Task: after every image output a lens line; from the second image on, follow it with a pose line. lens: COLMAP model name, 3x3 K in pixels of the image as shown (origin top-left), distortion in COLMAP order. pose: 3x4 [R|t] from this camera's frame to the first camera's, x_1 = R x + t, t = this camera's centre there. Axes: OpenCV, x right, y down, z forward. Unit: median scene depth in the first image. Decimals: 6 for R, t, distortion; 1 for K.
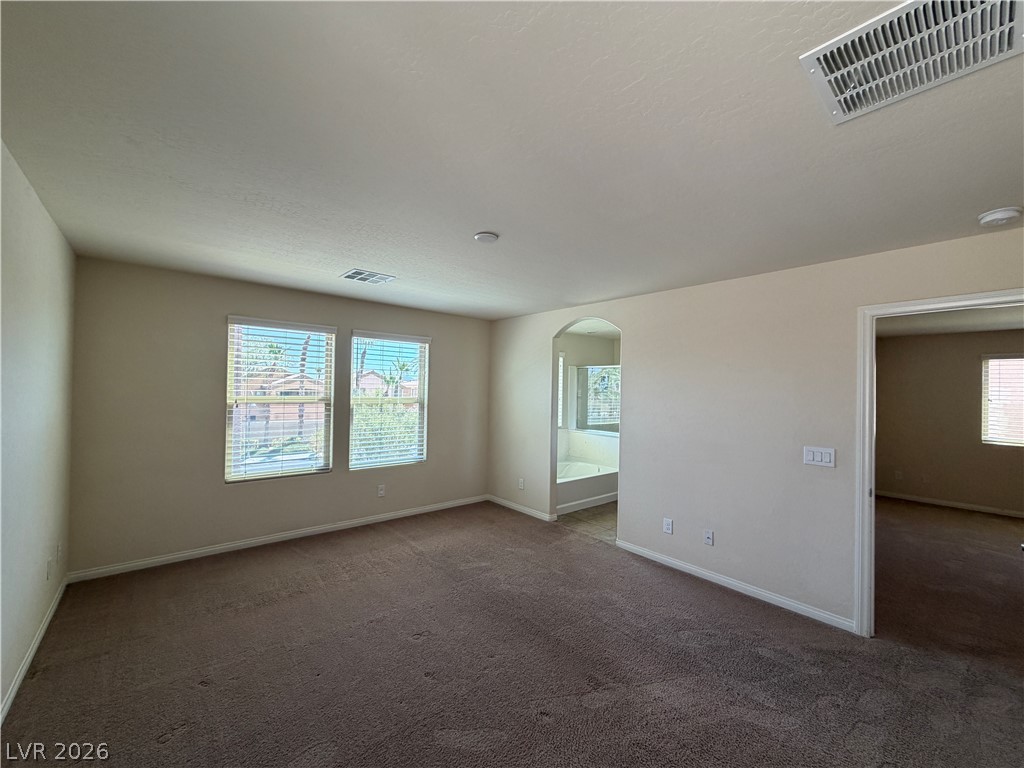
lens RADIAL K [[408.6, 0, 509.5], [0, 408.6, 382.5], [0, 0, 1]] dist [-0.017913, -0.000022]
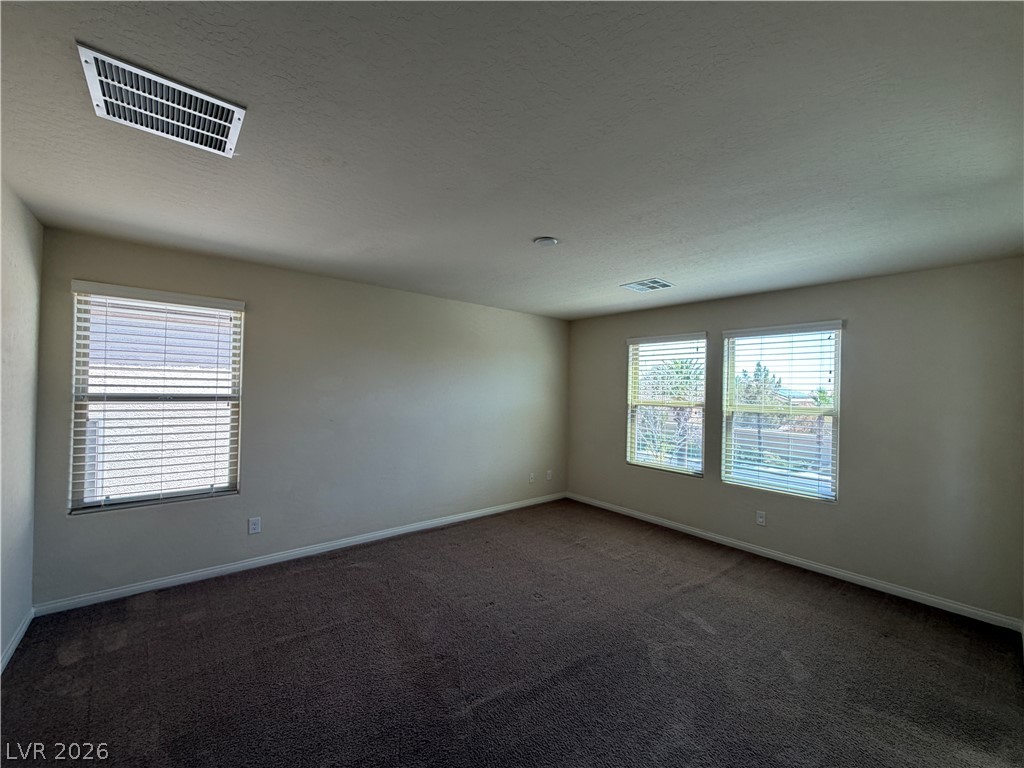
lens RADIAL K [[408.6, 0, 509.5], [0, 408.6, 382.5], [0, 0, 1]] dist [-0.017913, -0.000022]
pose [[-0.026537, -0.038026, -0.998924, 0.665674], [-0.015315, 0.999174, -0.037629, 0.036743], [0.999531, 0.014300, -0.027097, 0.636719]]
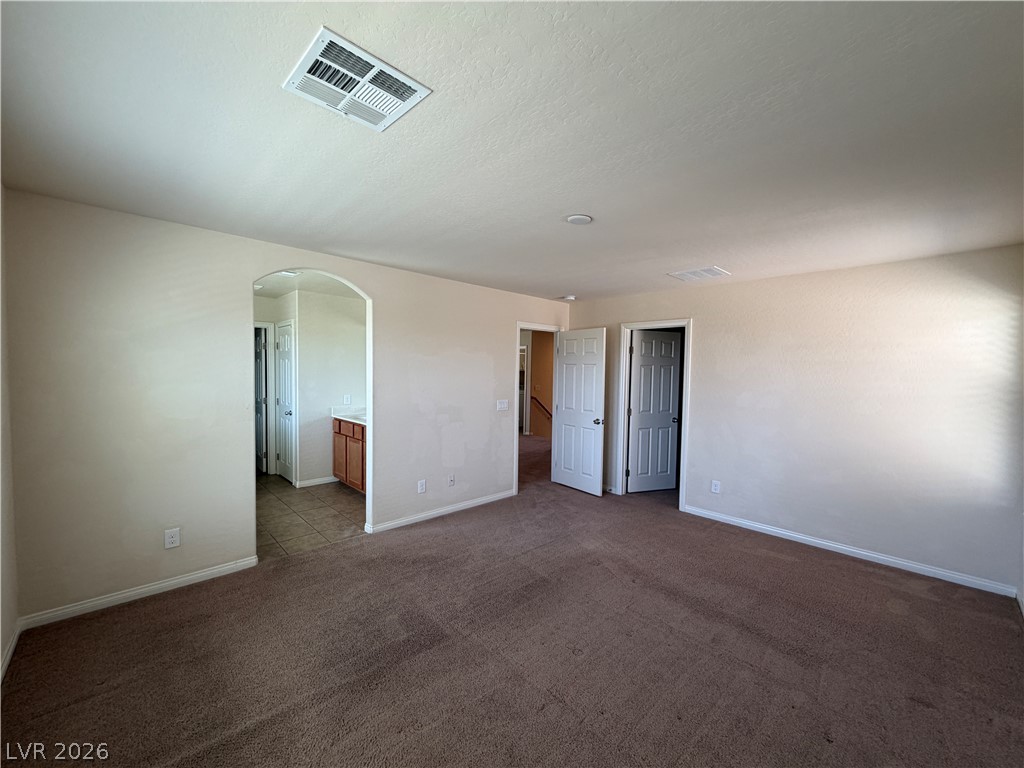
lens RADIAL K [[409.3, 0, 512.0], [0, 409.3, 384.0], [0, 0, 1]] dist [0.000577, 0.000001]
pose [[-0.067853, -0.062316, 0.995747, -0.736701], [-0.041961, 0.997343, 0.059557, -0.009259], [-0.996813, -0.037742, -0.070288, 0.836367]]
